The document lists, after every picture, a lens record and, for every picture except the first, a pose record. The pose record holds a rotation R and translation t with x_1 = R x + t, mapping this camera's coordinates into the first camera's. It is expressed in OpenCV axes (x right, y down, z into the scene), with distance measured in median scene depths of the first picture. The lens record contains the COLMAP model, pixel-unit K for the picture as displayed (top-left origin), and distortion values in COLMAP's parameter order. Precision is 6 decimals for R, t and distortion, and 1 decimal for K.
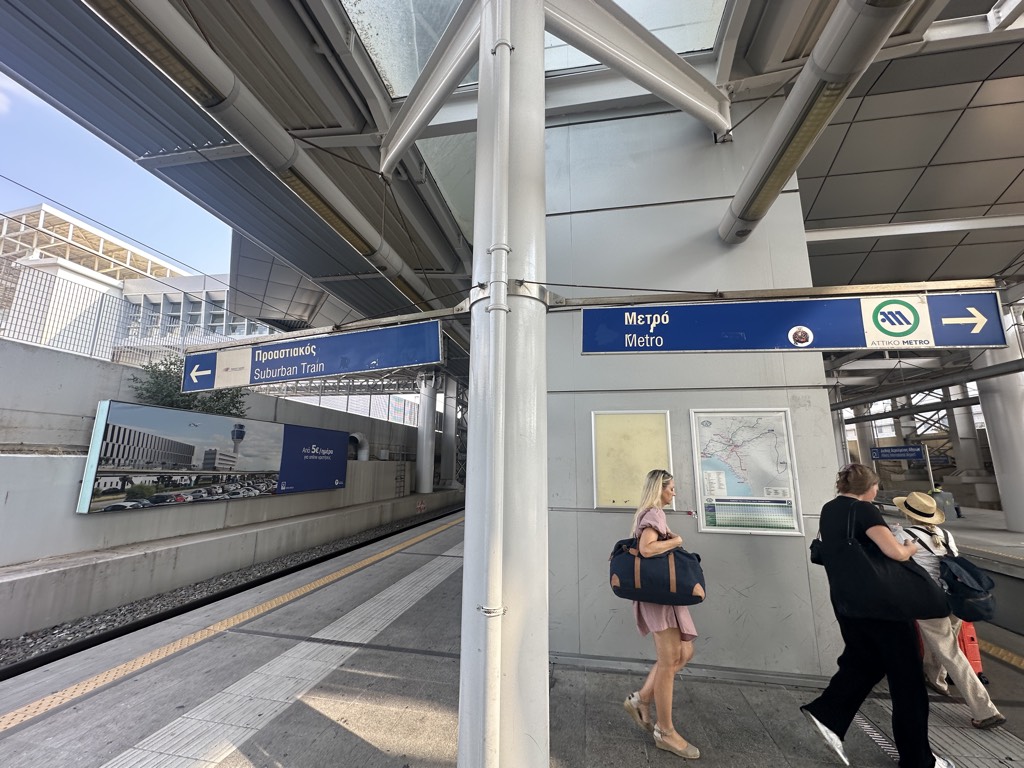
lens RADIAL K [[410.6, 0, 511.0], [0, 410.6, 384.4], [0, 0, 1]] dist [0.000040, -0.000043]
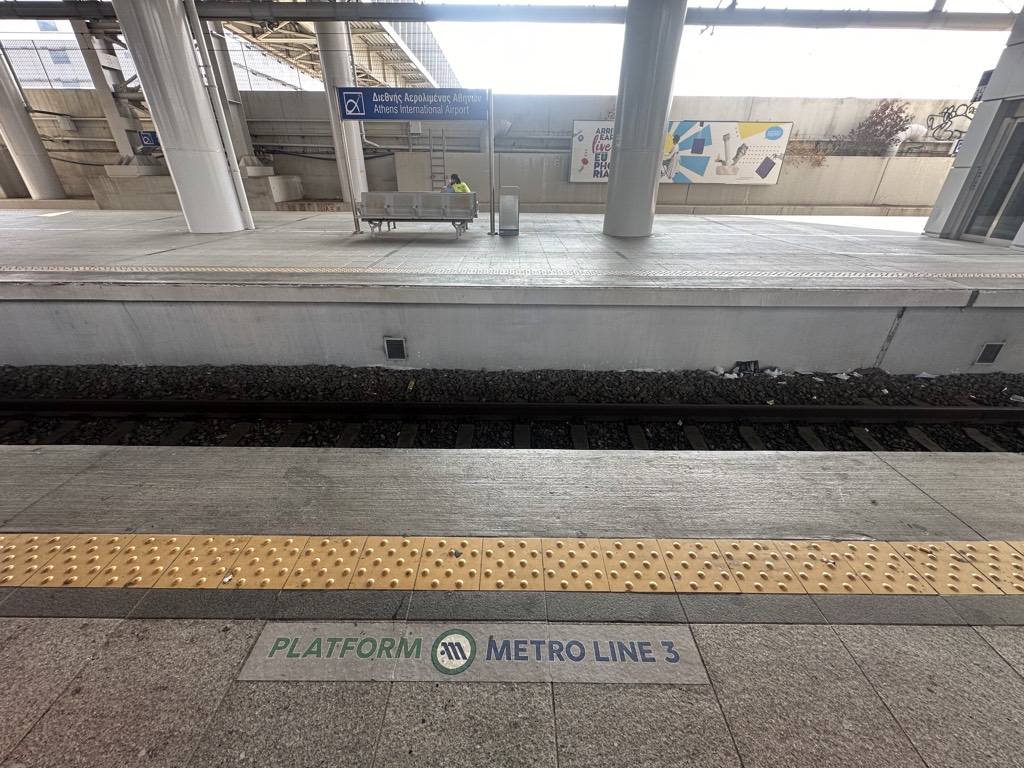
lens RADIAL K [[410.6, 0, 509.8], [0, 410.6, 383.1], [0, 0, 1]] dist [0.000040, -0.000043]
pose [[-0.177723, -0.463708, 0.867980, 0.260019], [-0.191469, 0.881459, 0.431705, 0.169133], [-0.965274, -0.089467, -0.245441, 0.734265]]
